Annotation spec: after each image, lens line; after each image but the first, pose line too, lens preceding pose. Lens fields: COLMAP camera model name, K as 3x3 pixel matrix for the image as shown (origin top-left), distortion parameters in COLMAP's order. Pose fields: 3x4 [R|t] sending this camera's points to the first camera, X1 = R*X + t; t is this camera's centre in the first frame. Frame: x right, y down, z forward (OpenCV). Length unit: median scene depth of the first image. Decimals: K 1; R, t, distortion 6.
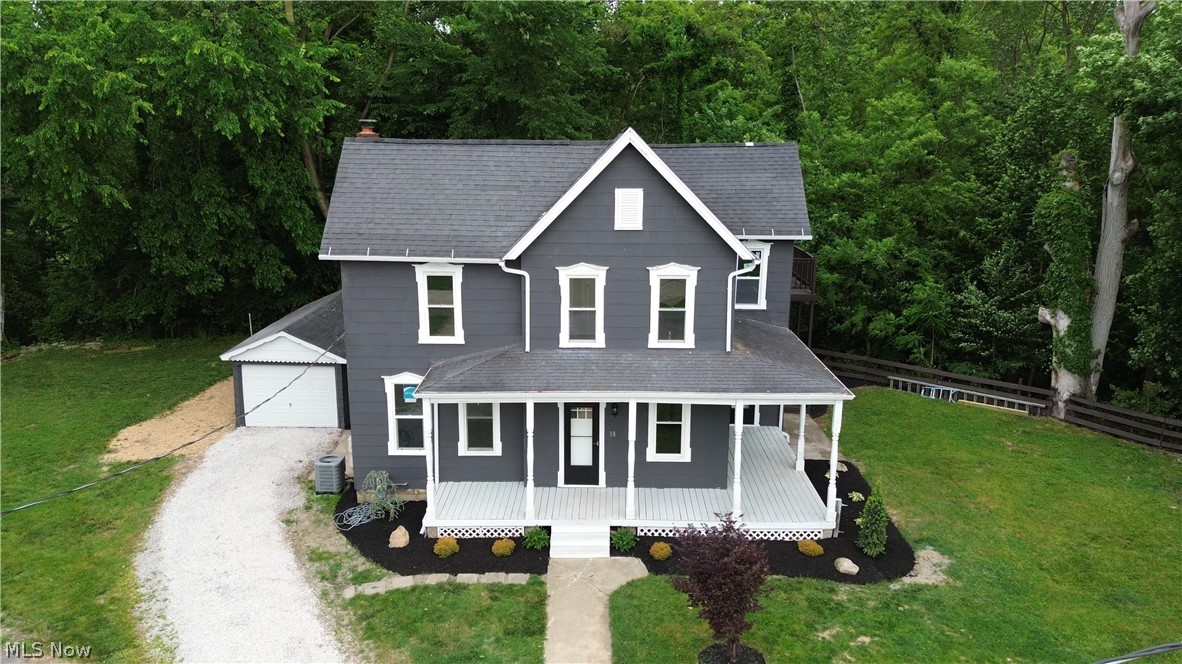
lens RADIAL K [[844.2, 0, 591.0], [0, 844.2, 332.0], [0, 0, 1]] dist [0.033350, -0.006486]
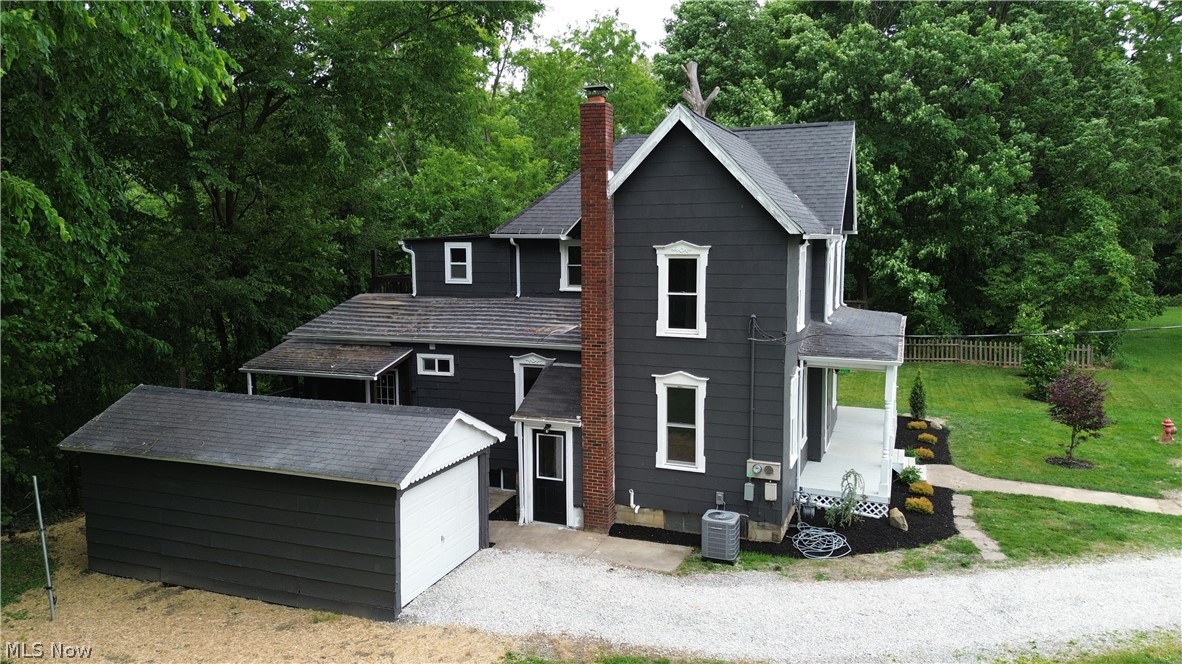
lens RADIAL K [[912.2, 0, 591.0], [0, 912.2, 332.0], [0, 0, 1]] dist [0.001480, 0.000972]
pose [[0.310034, -0.122793, 0.942762, -1.036482], [0.212379, 0.975511, 0.057216, -0.067911], [-0.926701, 0.182484, 0.328520, 0.798300]]
